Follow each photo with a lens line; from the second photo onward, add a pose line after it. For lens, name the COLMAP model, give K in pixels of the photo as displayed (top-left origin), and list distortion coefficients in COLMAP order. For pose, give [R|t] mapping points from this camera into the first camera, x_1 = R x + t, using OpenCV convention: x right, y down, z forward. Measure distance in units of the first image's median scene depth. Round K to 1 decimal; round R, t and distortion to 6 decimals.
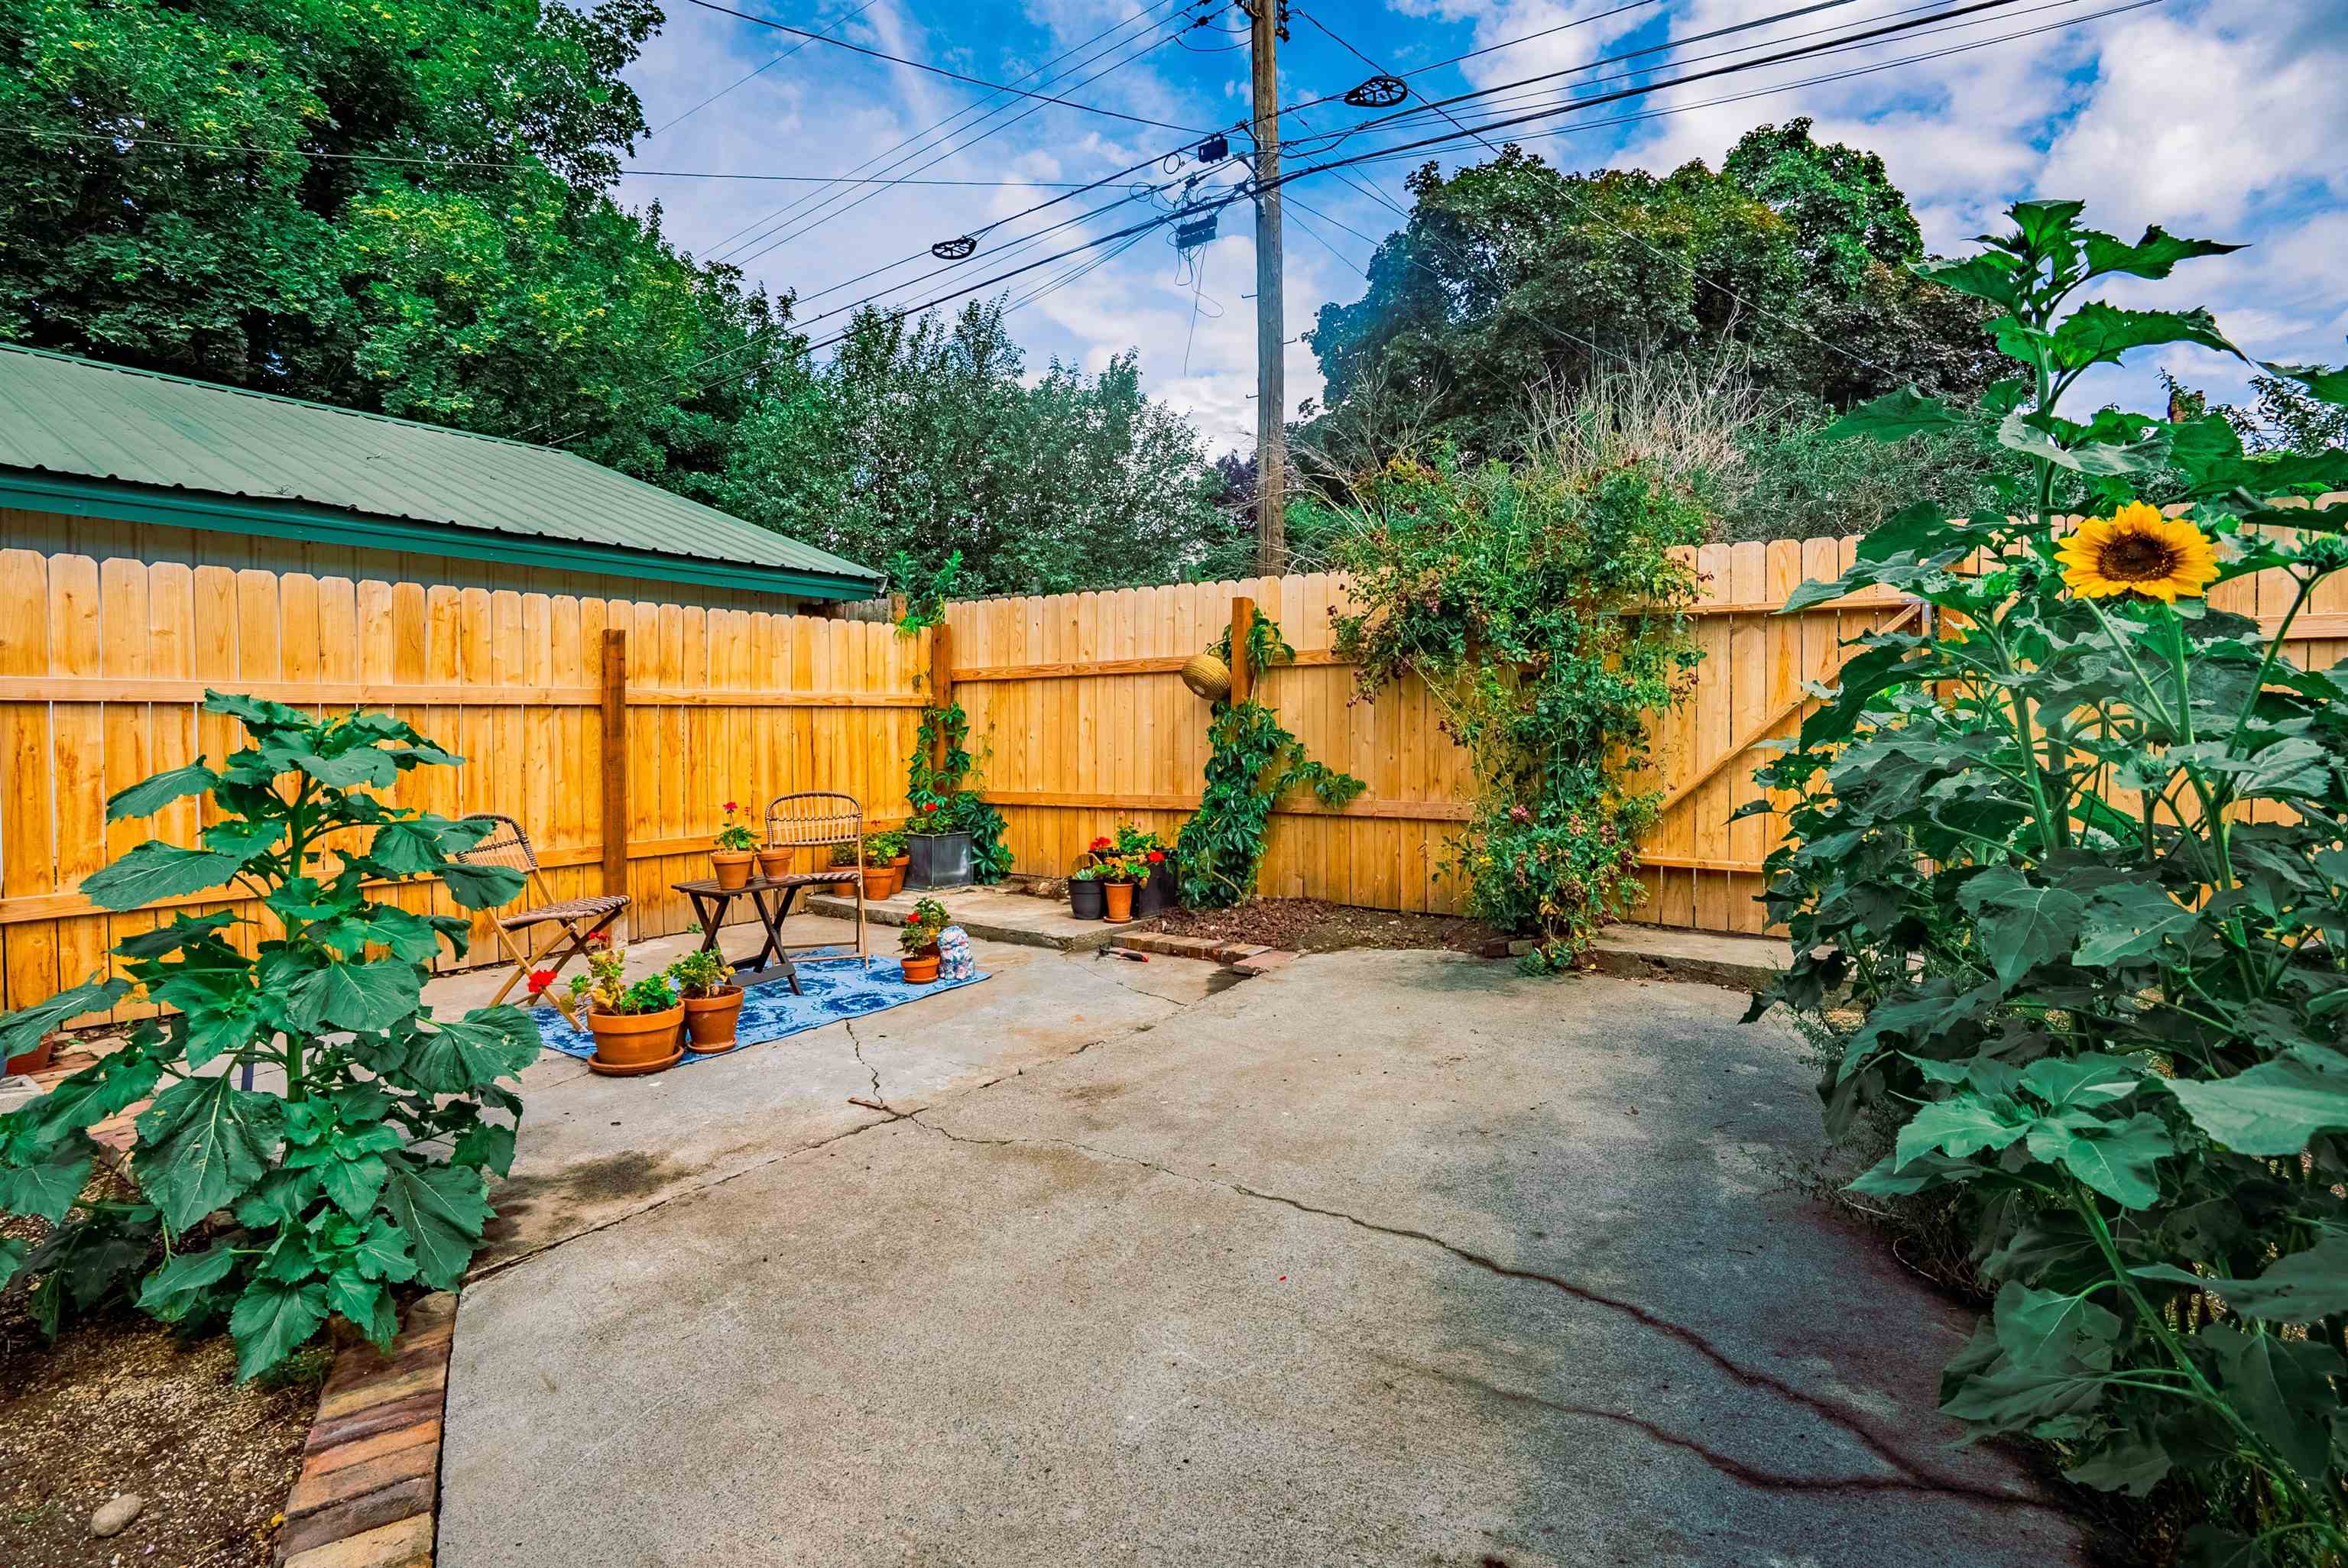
lens RADIAL K [[1094.4, 0, 1162.0], [0, 1094.4, 775.5], [0, 0, 1]] dist [0.001930, 0.000656]
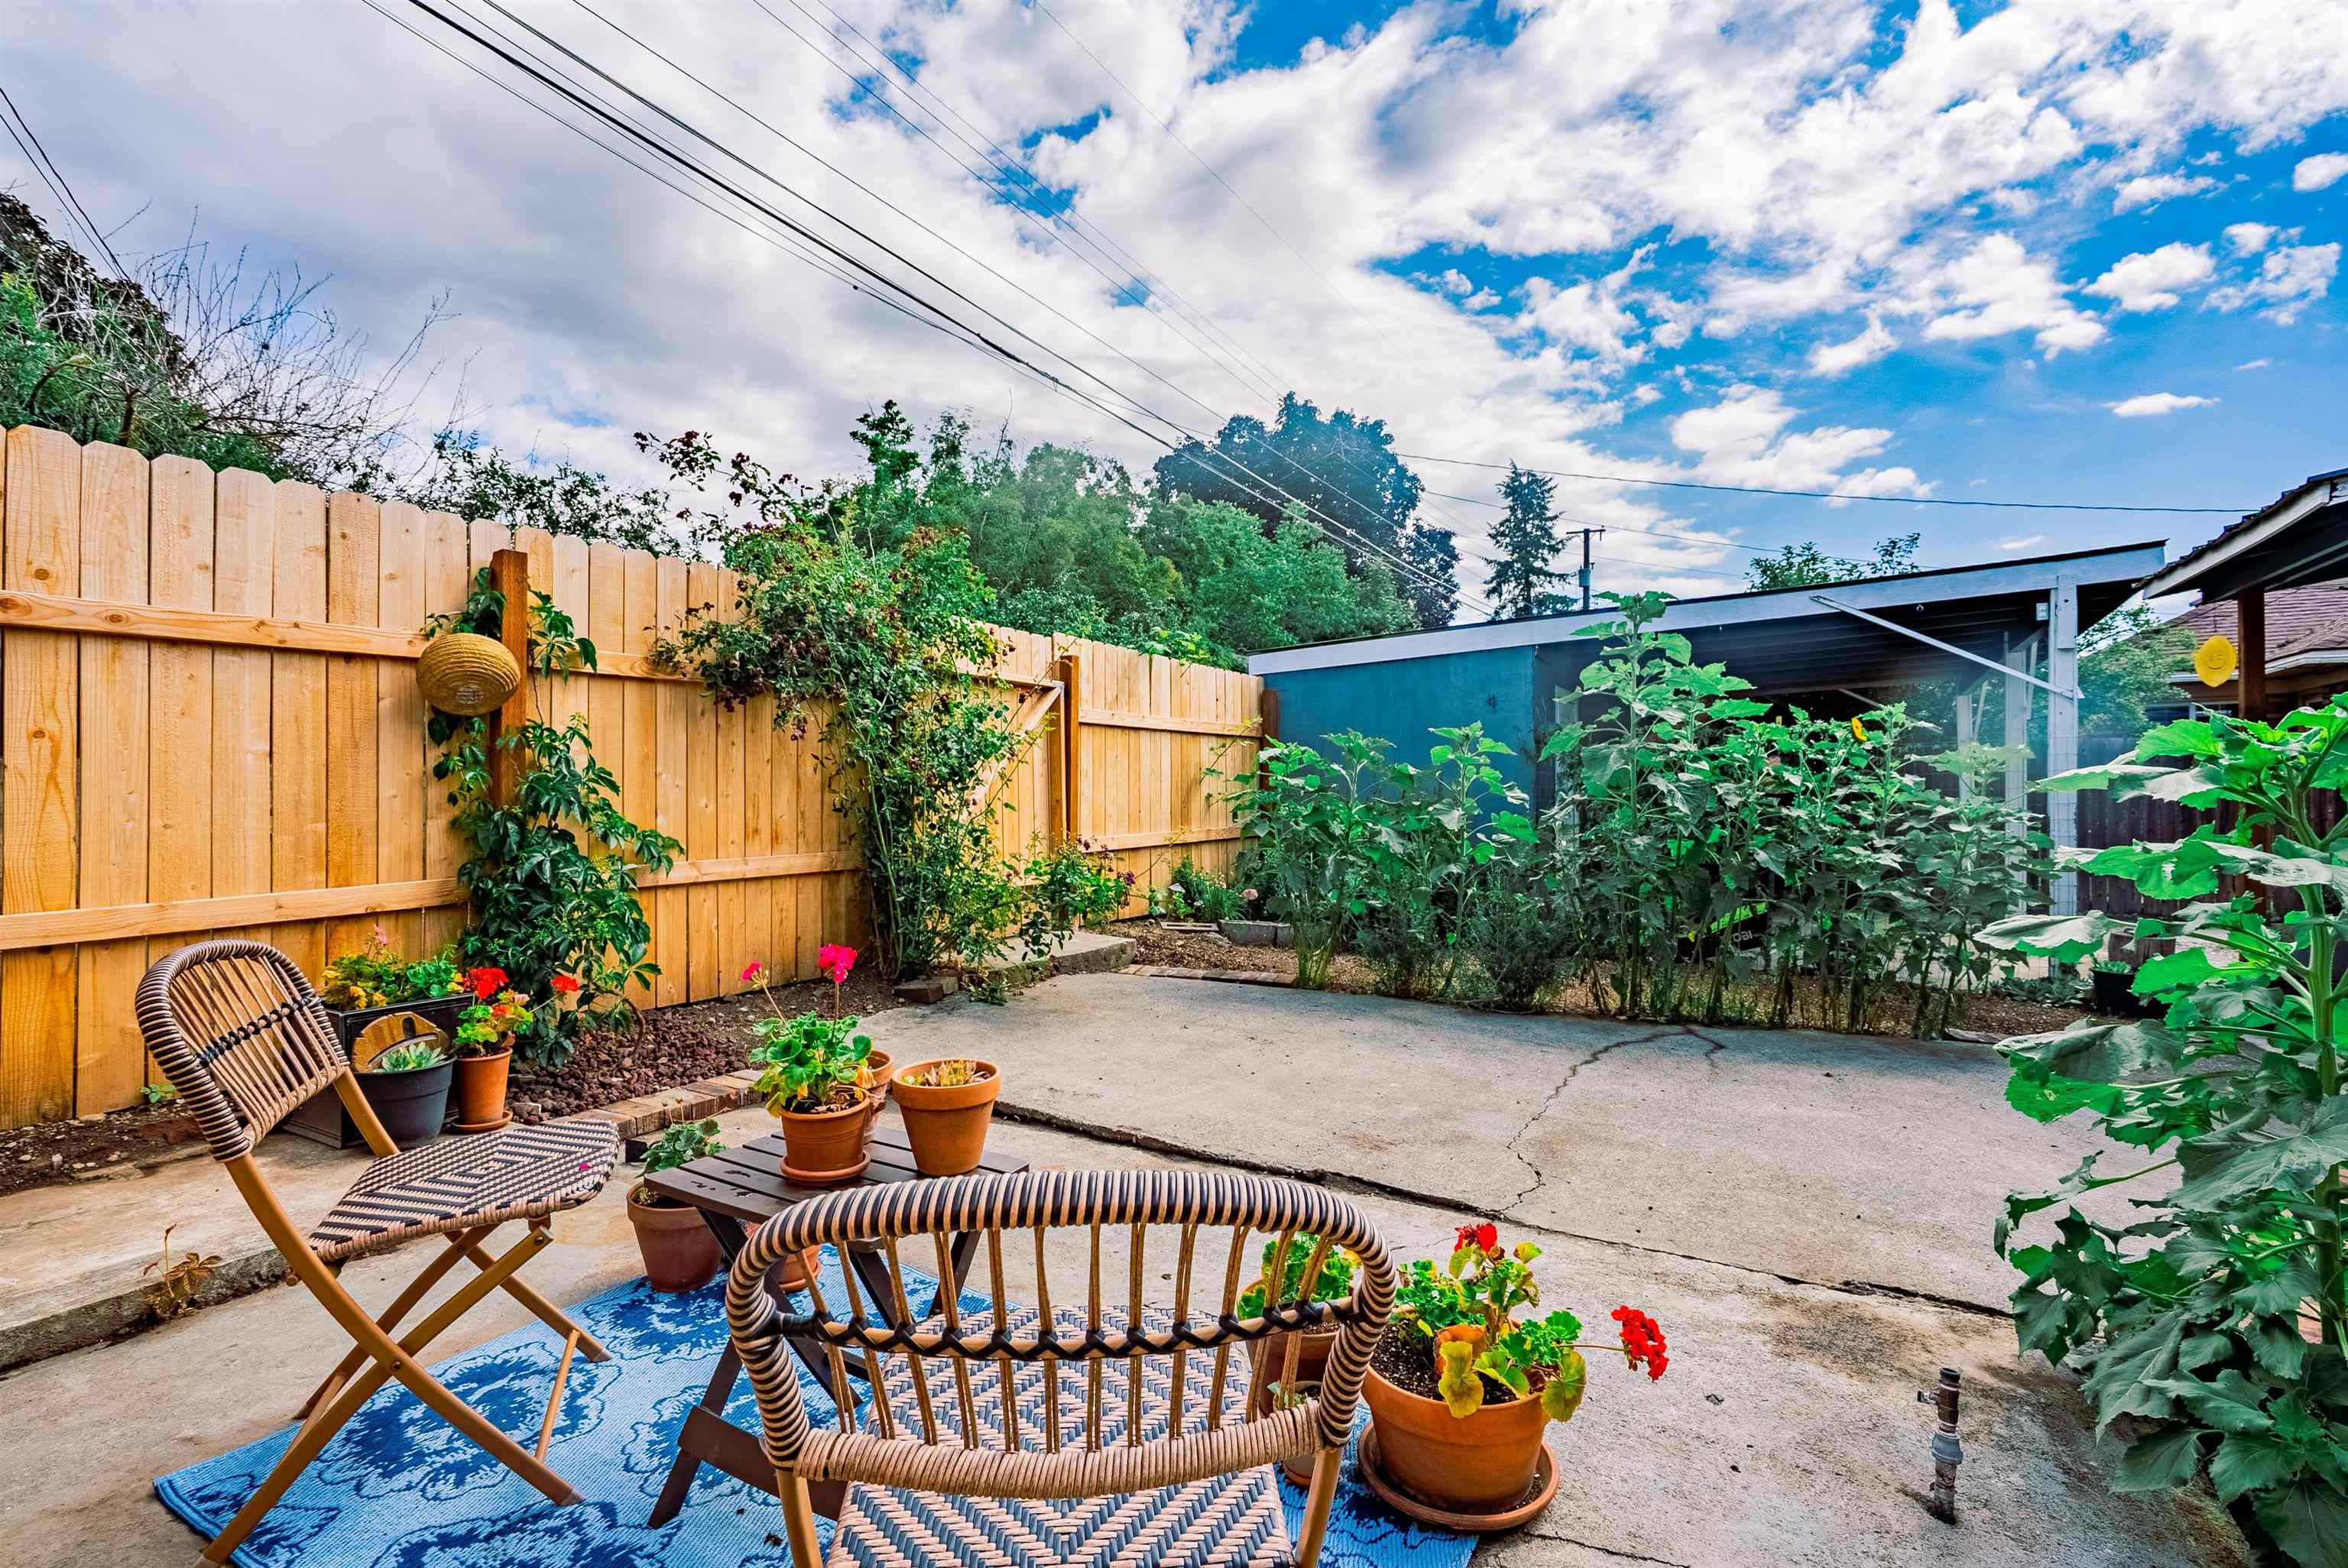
lens RADIAL K [[1094.4, 0, 1161.0], [0, 1094.4, 787.4], [0, 0, 1]] dist [0.001930, 0.000656]
pose [[-0.088411, 0.011797, 0.996014, -1.051999], [0.033250, 0.999408, -0.008886, -0.019535], [-0.995529, 0.032332, -0.088751, 1.315772]]
